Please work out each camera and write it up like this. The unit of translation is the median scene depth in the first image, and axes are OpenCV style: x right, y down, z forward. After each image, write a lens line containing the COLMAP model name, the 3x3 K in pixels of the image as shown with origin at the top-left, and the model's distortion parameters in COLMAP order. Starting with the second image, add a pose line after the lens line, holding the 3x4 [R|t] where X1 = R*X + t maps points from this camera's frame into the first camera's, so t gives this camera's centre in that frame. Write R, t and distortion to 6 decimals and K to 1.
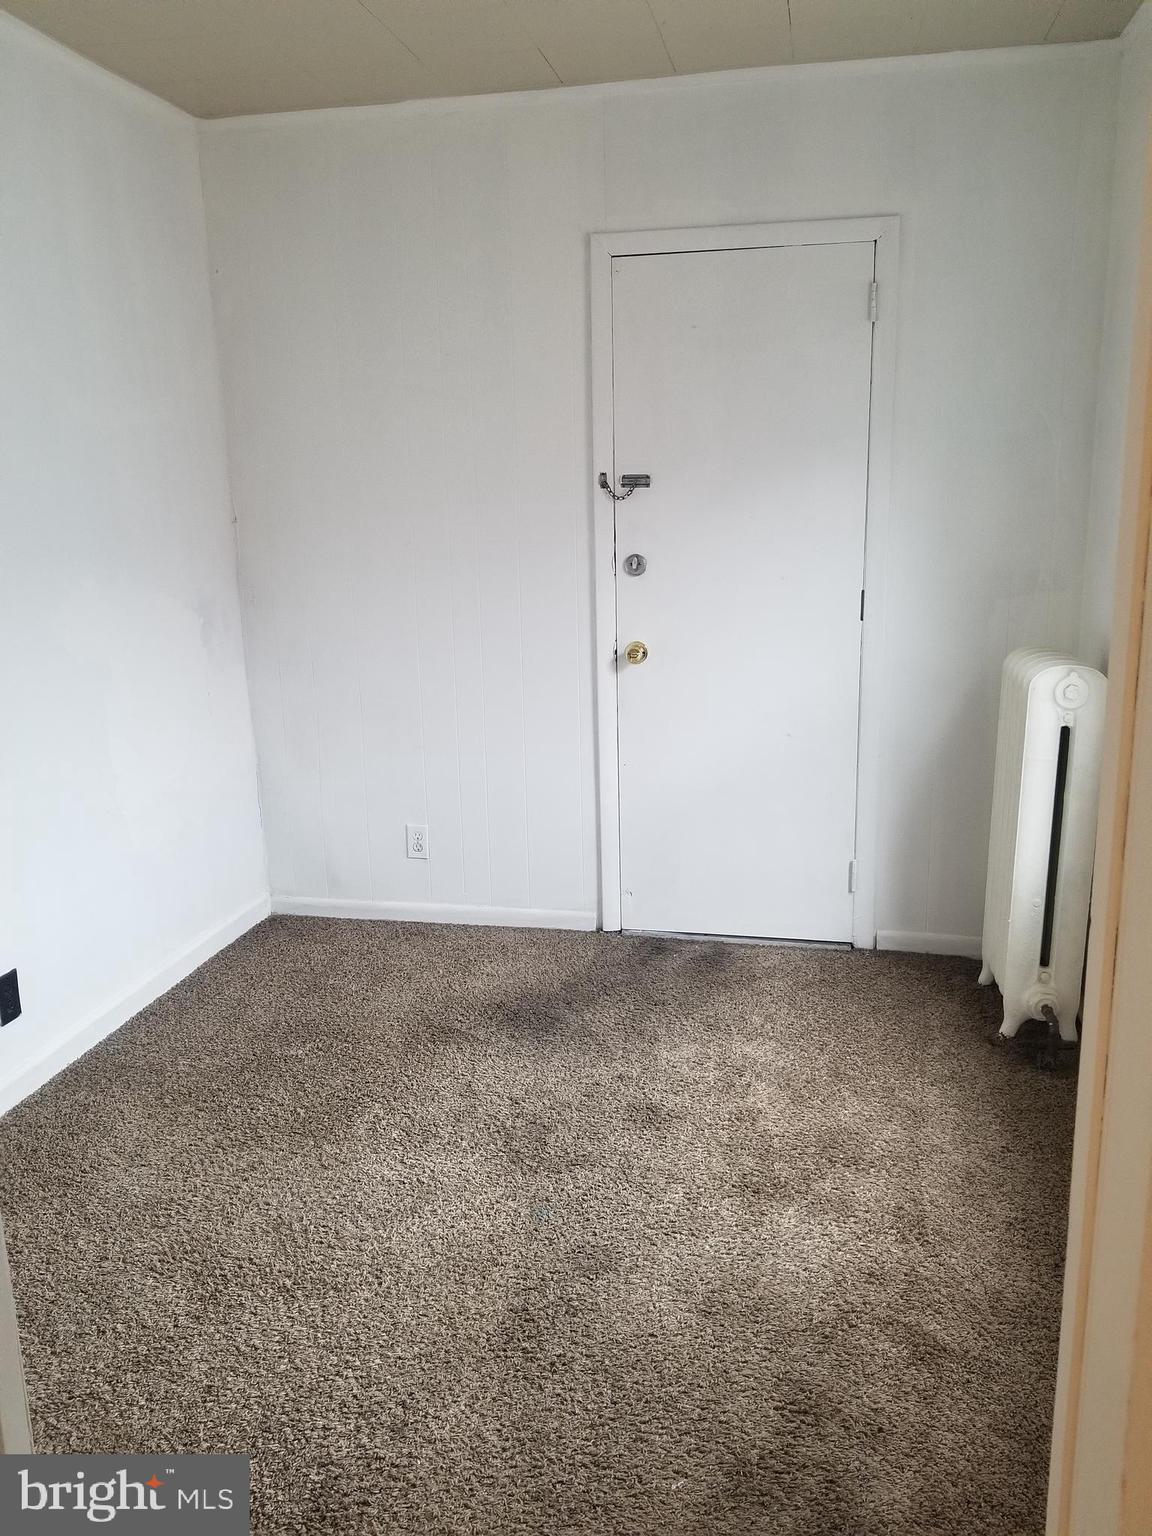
lens RADIAL K [[1194.3, 0, 595.5], [0, 1194.3, 762.9], [0, 0, 1]] dist [0.077780, -0.137639]
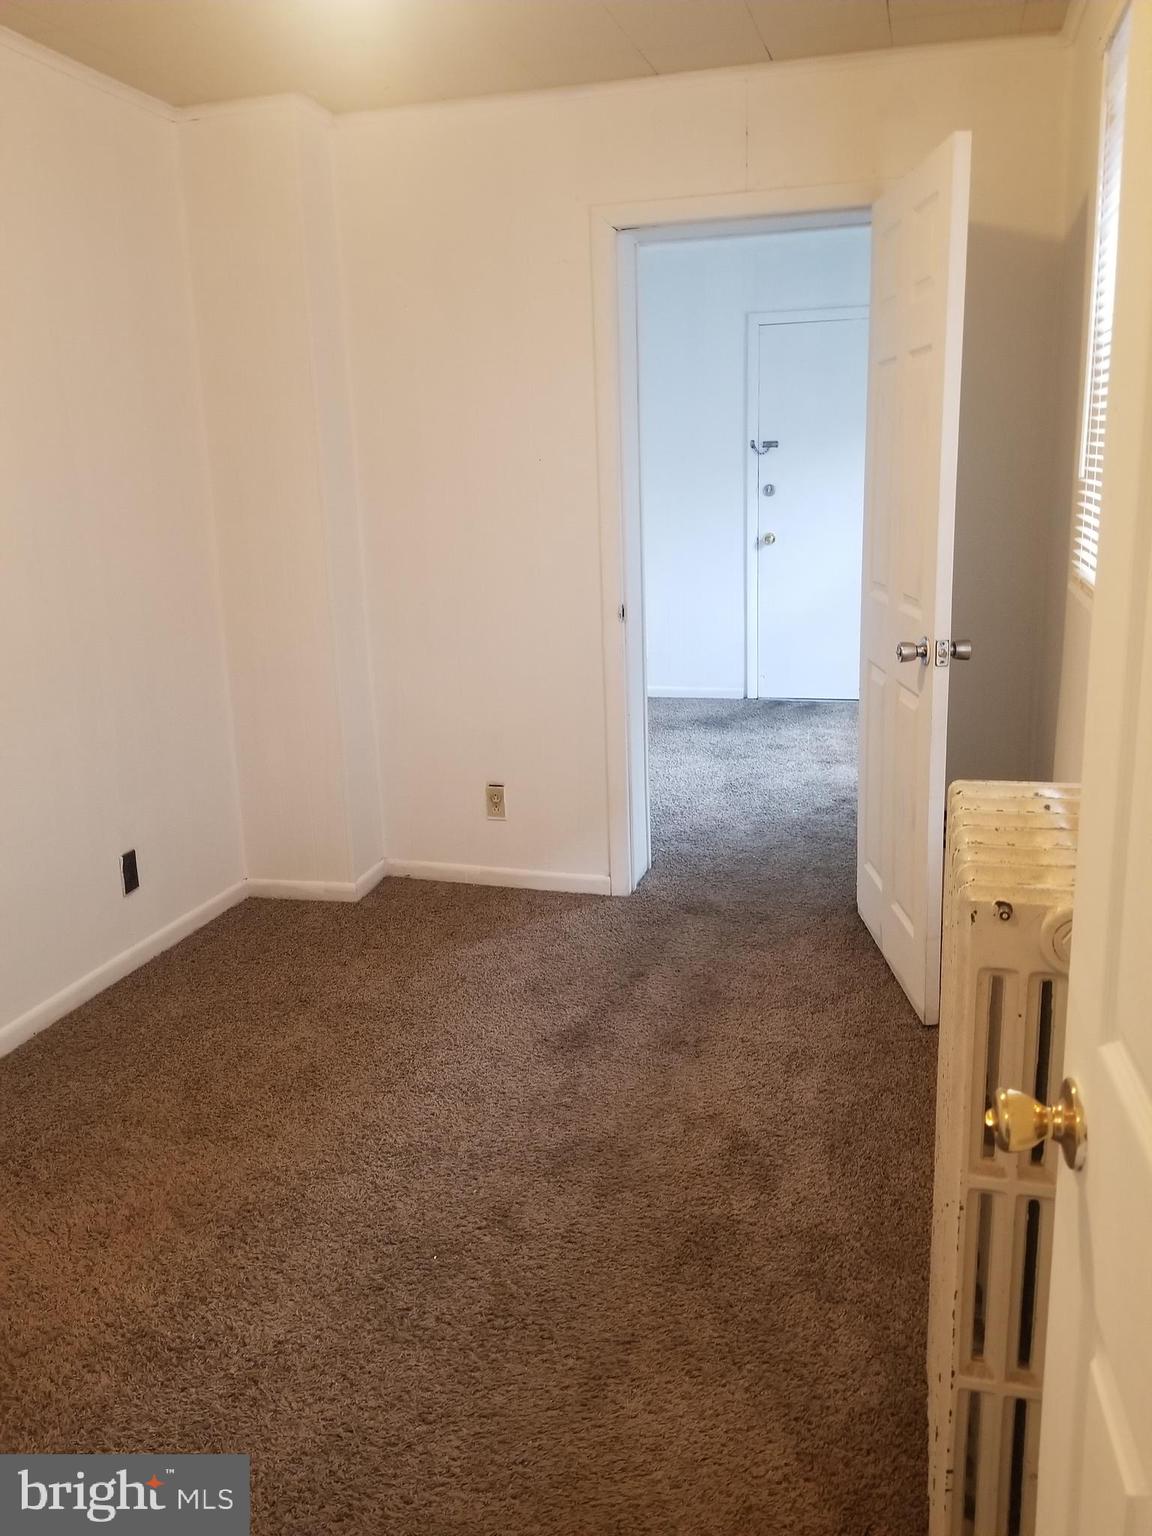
lens RADIAL K [[1194.3, 0, 595.5], [0, 1194.3, 762.9], [0, 0, 1]] dist [0.077780, -0.137639]
pose [[0.996871, 0.007166, -0.078719, -0.086103], [-0.006009, 0.999871, 0.014927, 0.231142], [0.078816, -0.014407, 0.996785, -0.879521]]
